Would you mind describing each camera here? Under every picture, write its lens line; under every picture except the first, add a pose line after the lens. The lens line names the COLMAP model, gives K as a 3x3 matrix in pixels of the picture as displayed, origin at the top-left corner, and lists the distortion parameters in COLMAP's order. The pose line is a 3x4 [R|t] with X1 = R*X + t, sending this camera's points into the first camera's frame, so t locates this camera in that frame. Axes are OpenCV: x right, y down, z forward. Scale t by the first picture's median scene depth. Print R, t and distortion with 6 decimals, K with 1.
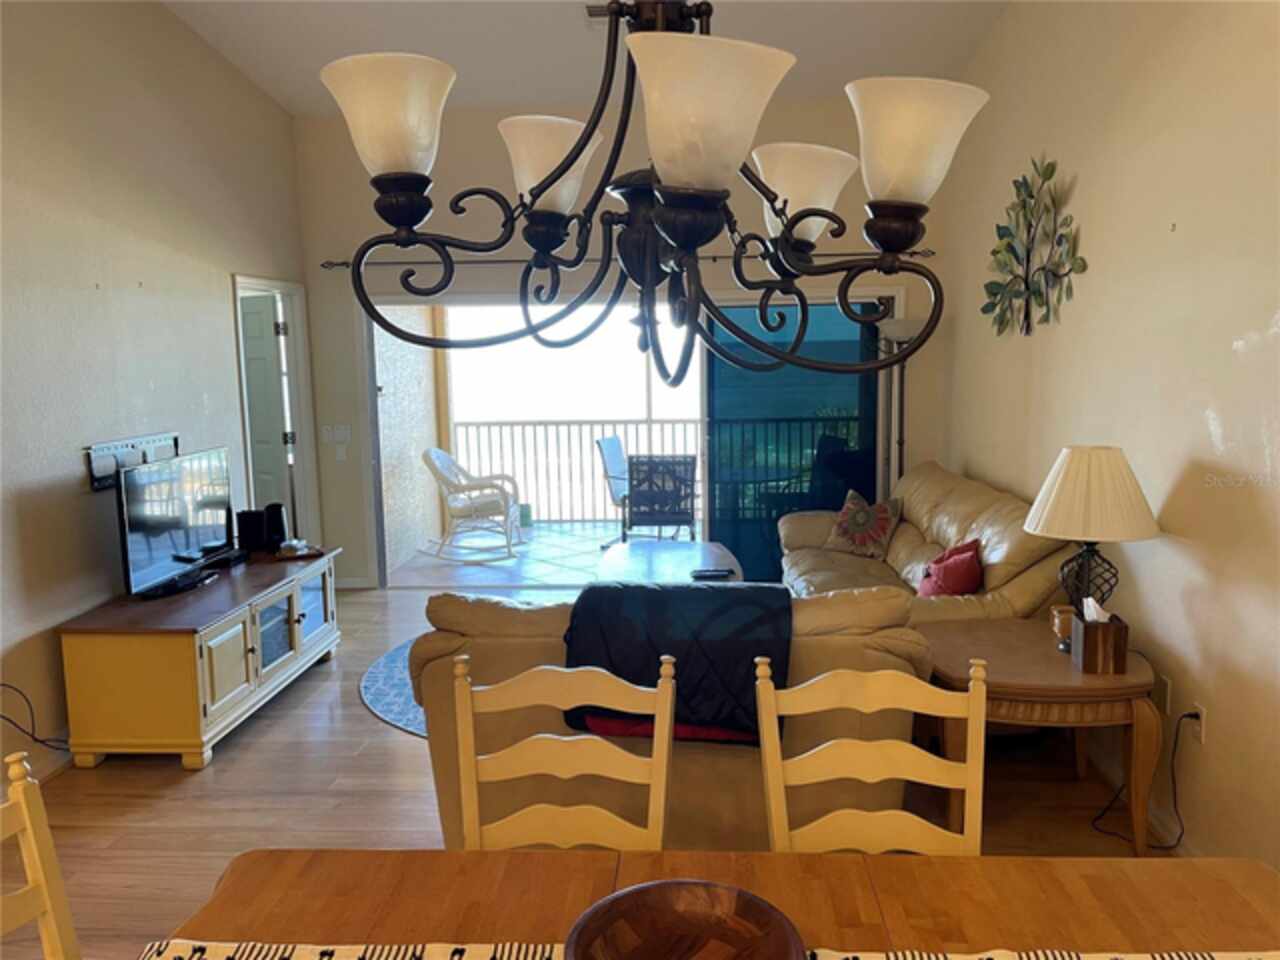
lens RADIAL K [[988.5, 0, 640.0], [0, 988.5, 480.0], [0, 0, 1]] dist [0.122327, -0.184744]
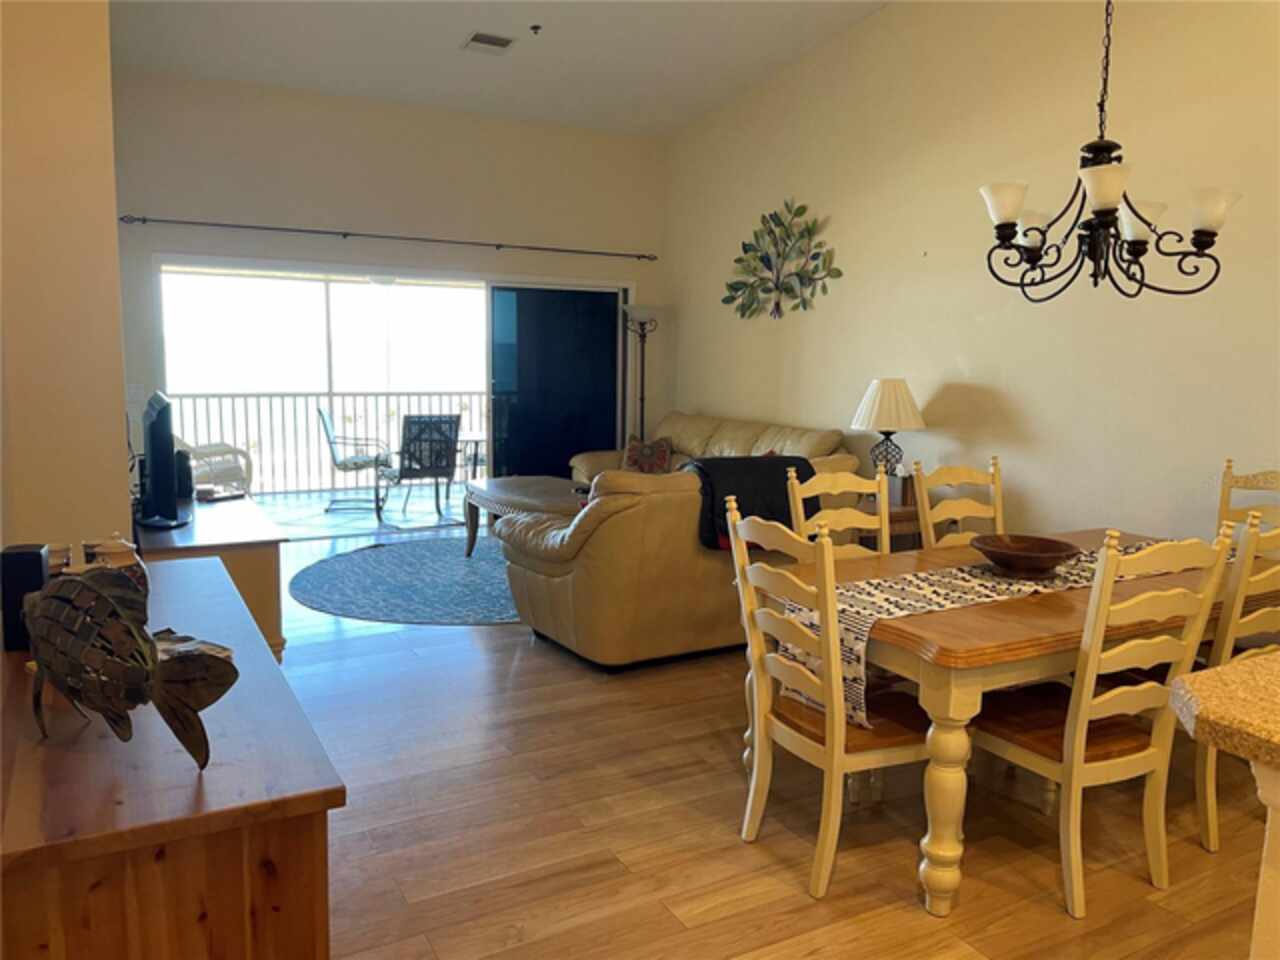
lens RADIAL K [[961.7, 0, 640.0], [0, 961.7, 480.0], [0, 0, 1]] dist [0.116357, -0.170425]
pose [[0.837694, -0.045530, 0.544239, -0.577111], [0.045909, 0.998862, 0.012900, 0.069278], [-0.544208, 0.014179, 0.838831, -0.101482]]
